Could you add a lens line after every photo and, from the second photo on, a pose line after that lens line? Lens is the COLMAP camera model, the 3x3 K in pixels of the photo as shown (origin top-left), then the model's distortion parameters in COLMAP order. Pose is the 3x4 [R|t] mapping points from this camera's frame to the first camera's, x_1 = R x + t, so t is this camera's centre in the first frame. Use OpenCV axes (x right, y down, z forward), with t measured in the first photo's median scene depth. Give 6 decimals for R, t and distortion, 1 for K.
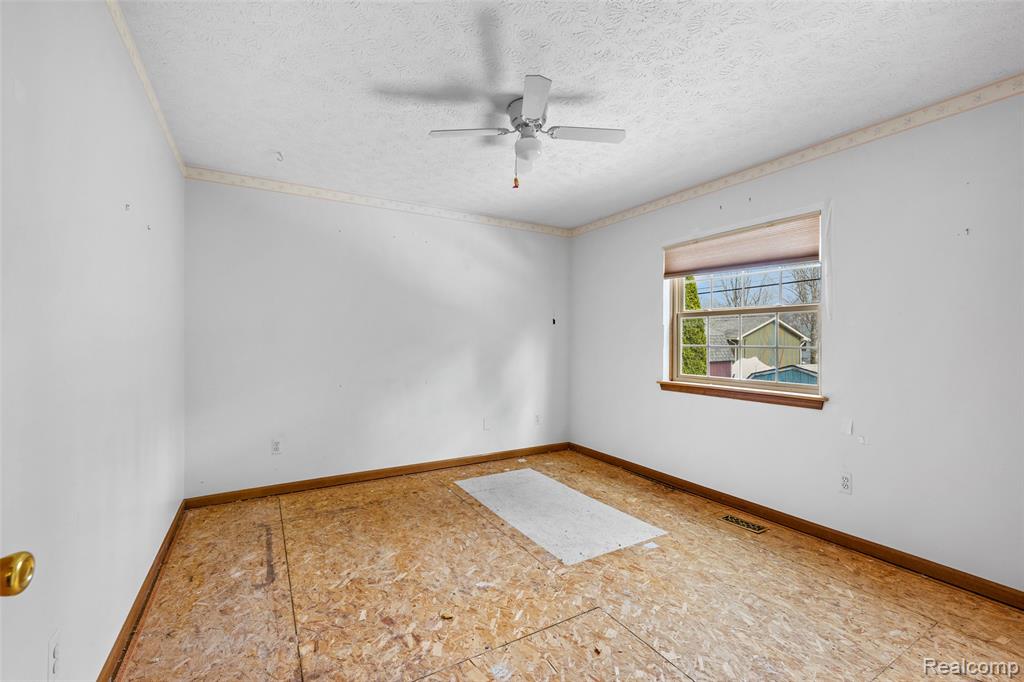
lens RADIAL K [[438.1, 0, 512.2], [0, 438.1, 336.5], [0, 0, 1]] dist [-0.001545, 0.000187]
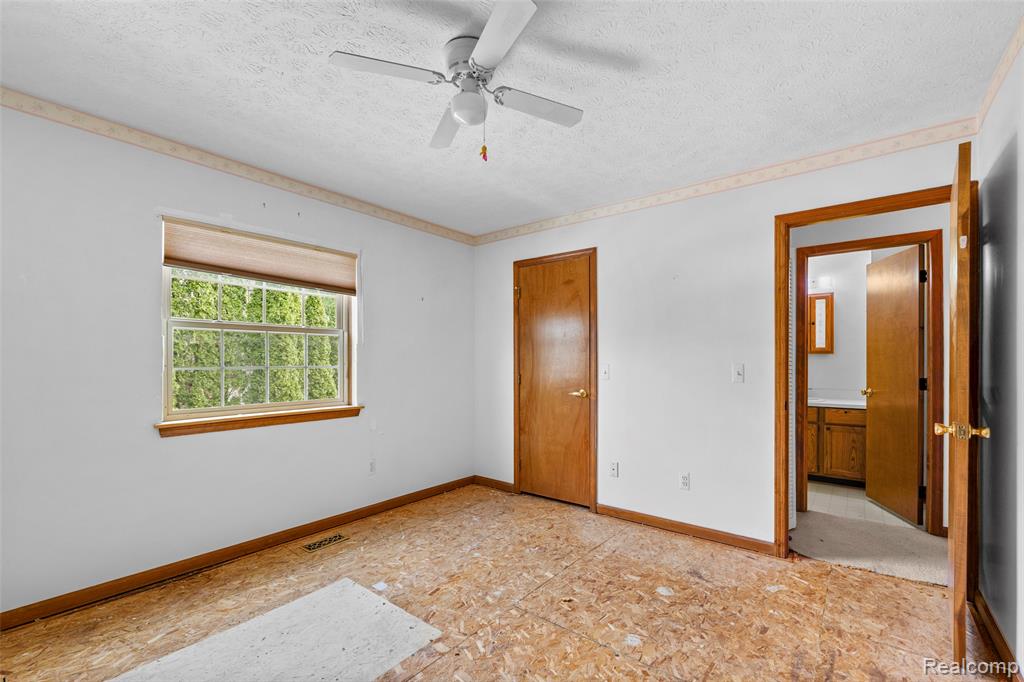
lens RADIAL K [[438.1, 0, 508.1], [0, 438.1, 359.7], [0, 0, 1]] dist [-0.001545, 0.000187]
pose [[-0.359124, 0.000799, 0.933289, -0.577731], [-0.006959, 0.999970, -0.003534, 0.008469], [-0.933264, -0.007764, -0.359108, 0.999056]]
